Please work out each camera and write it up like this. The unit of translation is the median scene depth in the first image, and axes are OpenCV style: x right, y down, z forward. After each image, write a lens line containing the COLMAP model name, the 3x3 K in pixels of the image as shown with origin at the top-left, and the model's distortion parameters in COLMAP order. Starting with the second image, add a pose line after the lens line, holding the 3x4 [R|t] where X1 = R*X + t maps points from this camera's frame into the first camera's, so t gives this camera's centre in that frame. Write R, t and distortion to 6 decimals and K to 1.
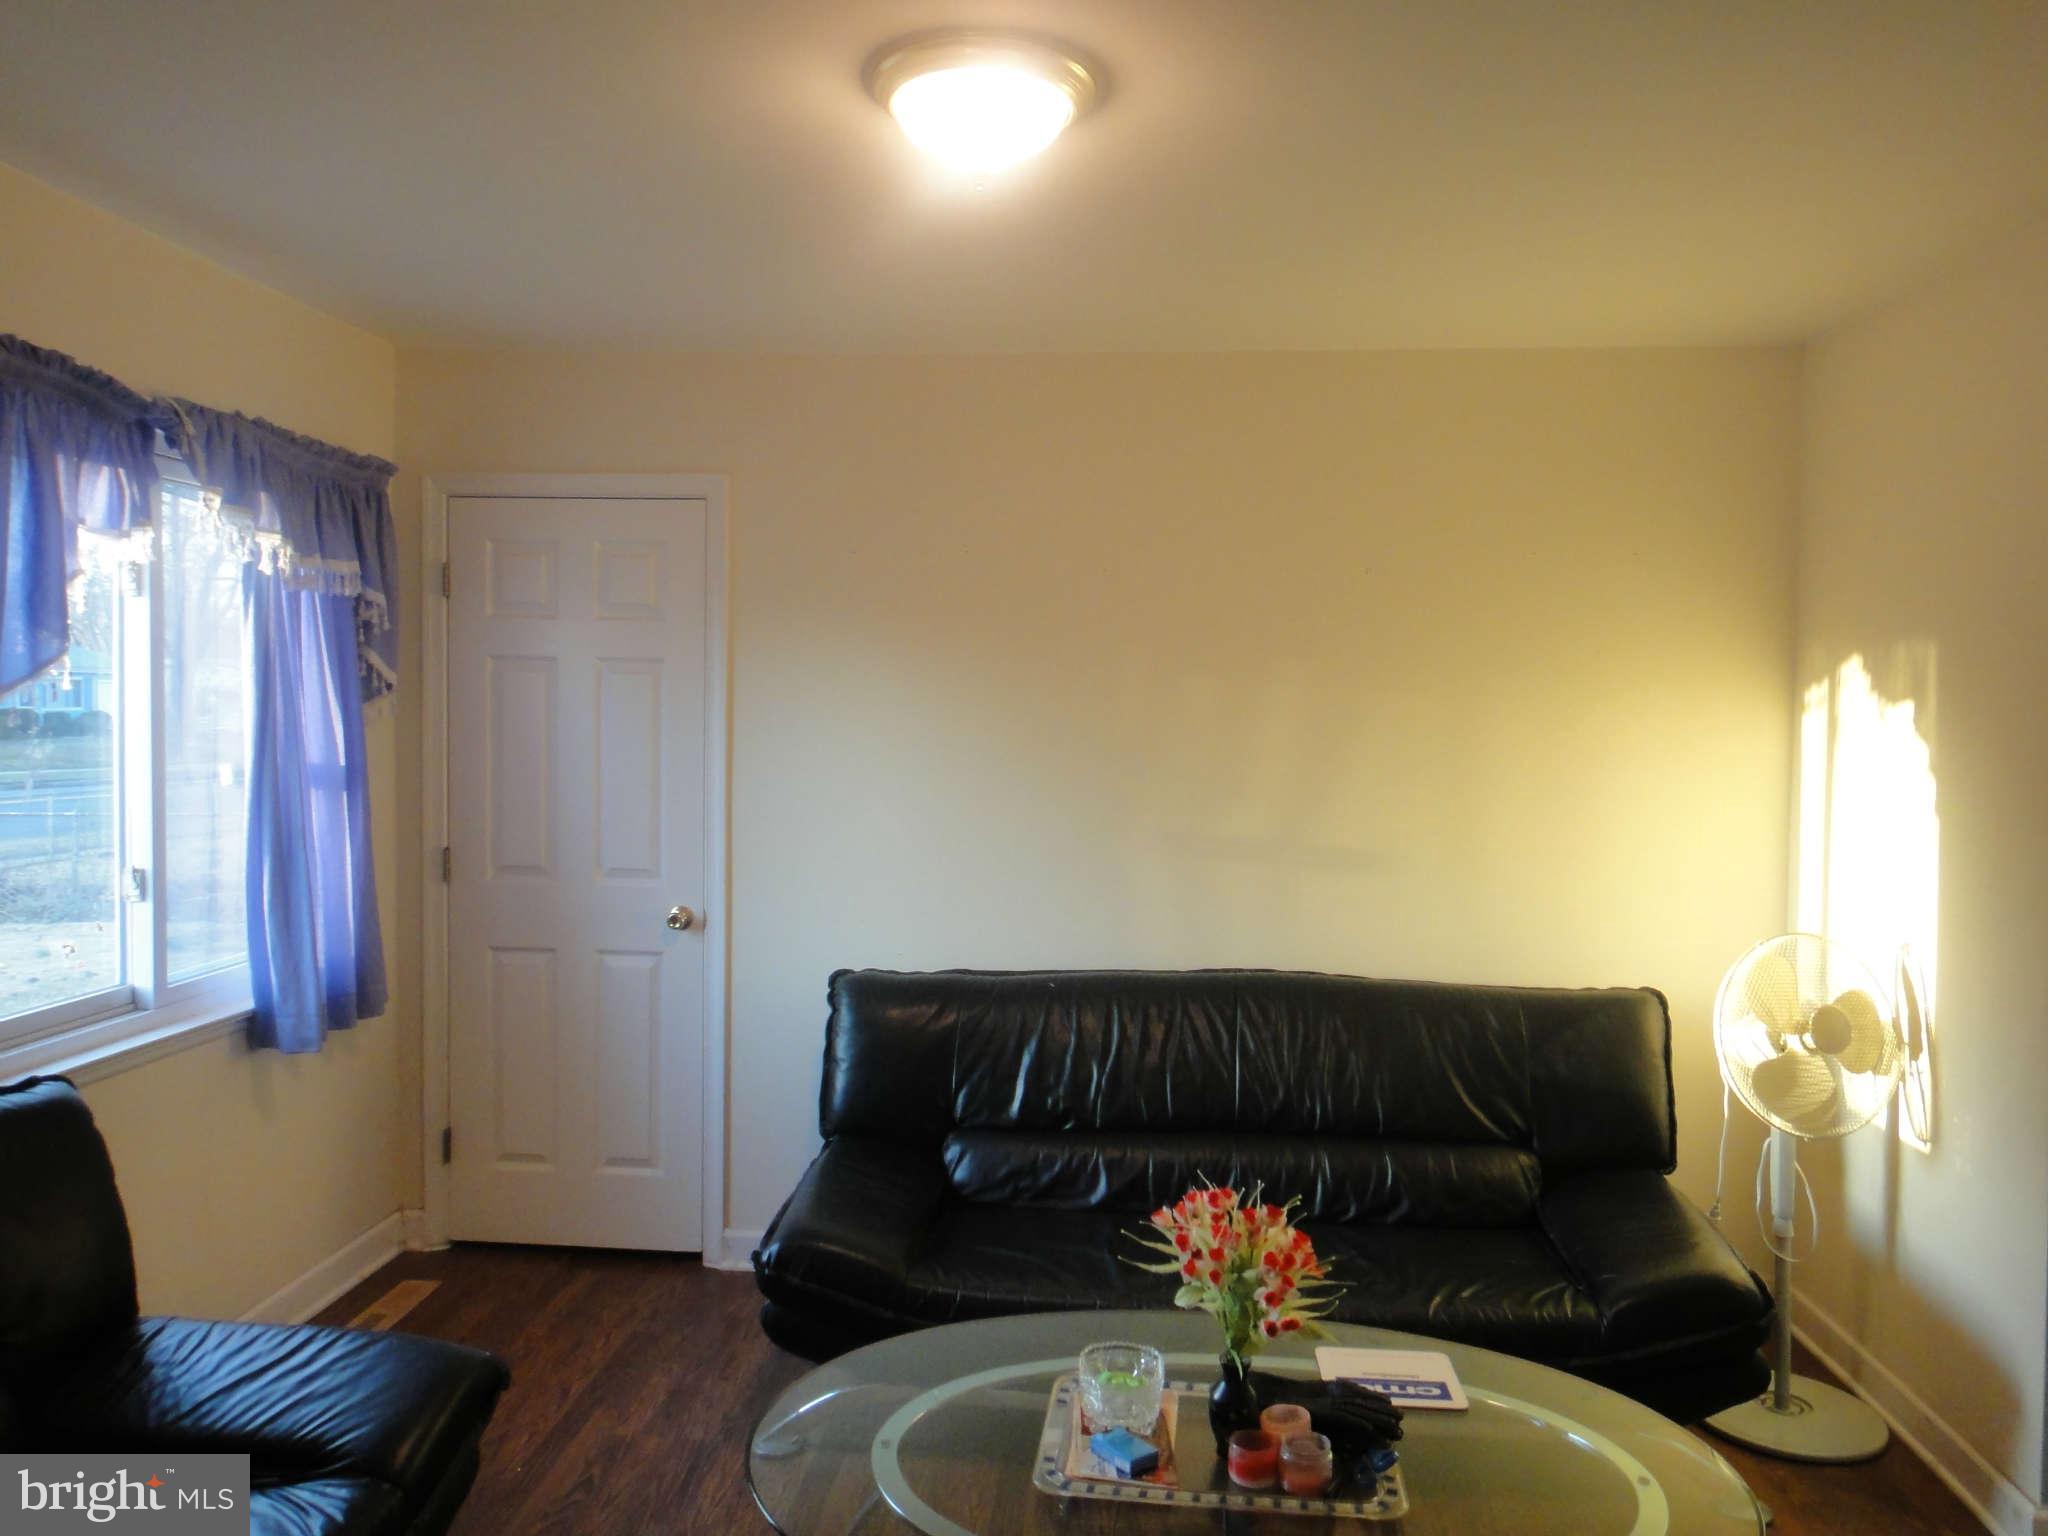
lens RADIAL K [[1449.1, 0, 1026.1], [0, 1449.1, 756.8], [0, 0, 1]] dist [-0.008106, 0.008605]
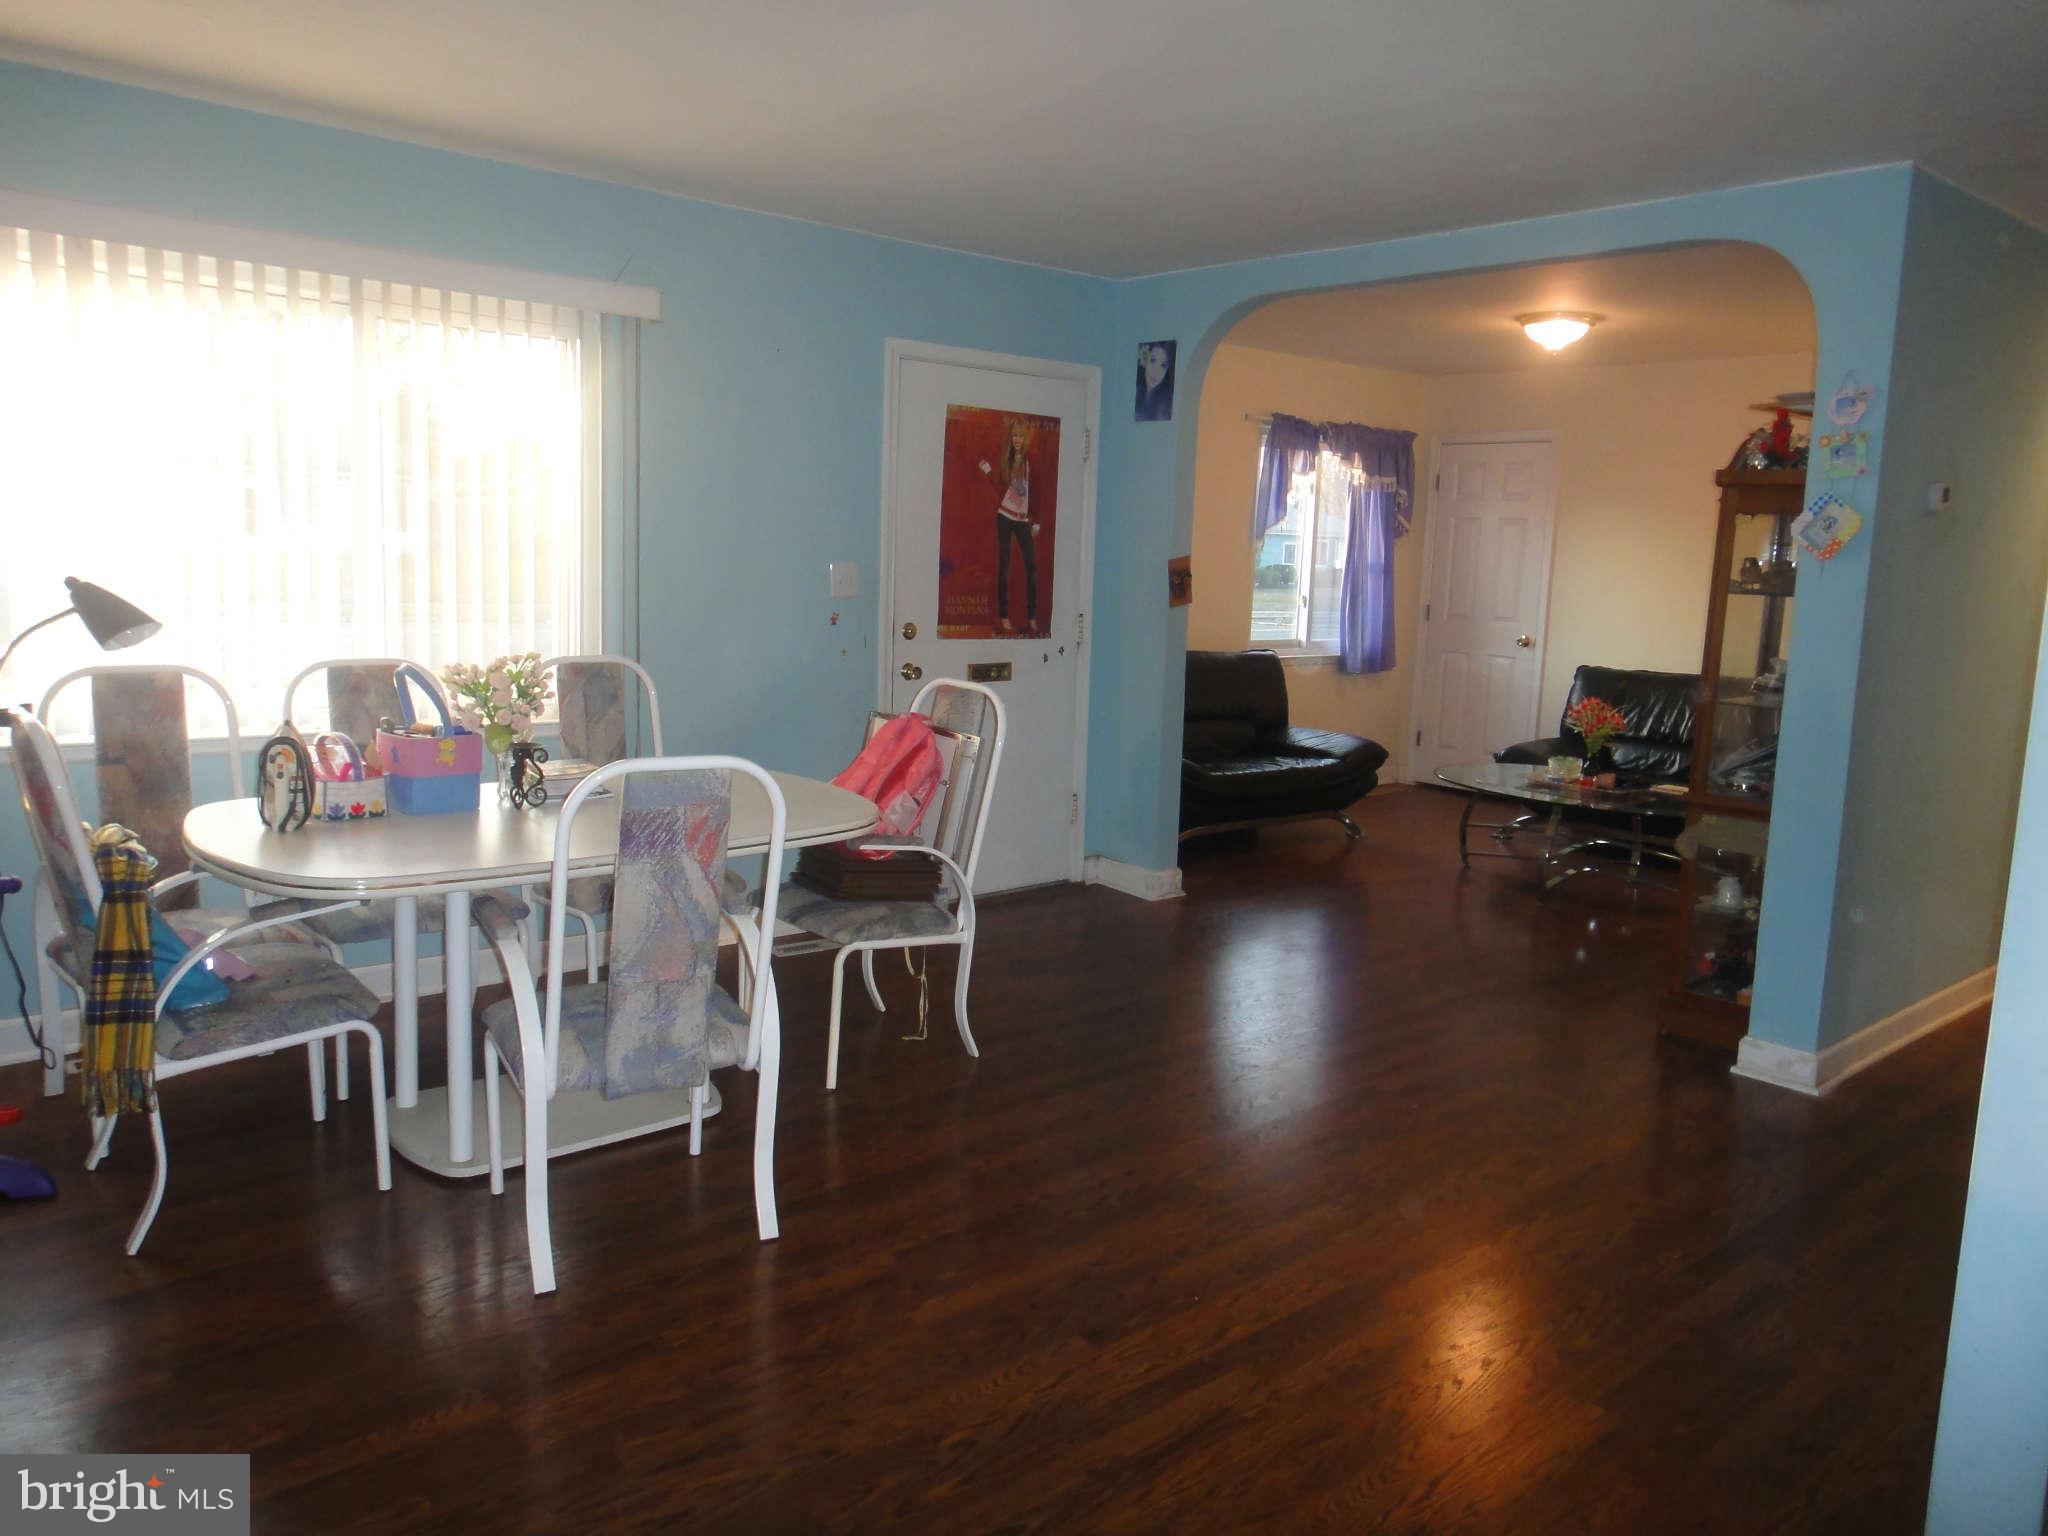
lens RADIAL K [[1449.1, 0, 1026.7], [0, 1449.1, 766.1], [0, 0, 1]] dist [-0.008106, 0.008605]
pose [[0.714449, 0.109828, -0.691014, 0.872842], [-0.043838, 0.992690, 0.112450, 0.102745], [0.698313, -0.050047, 0.714041, -1.244657]]
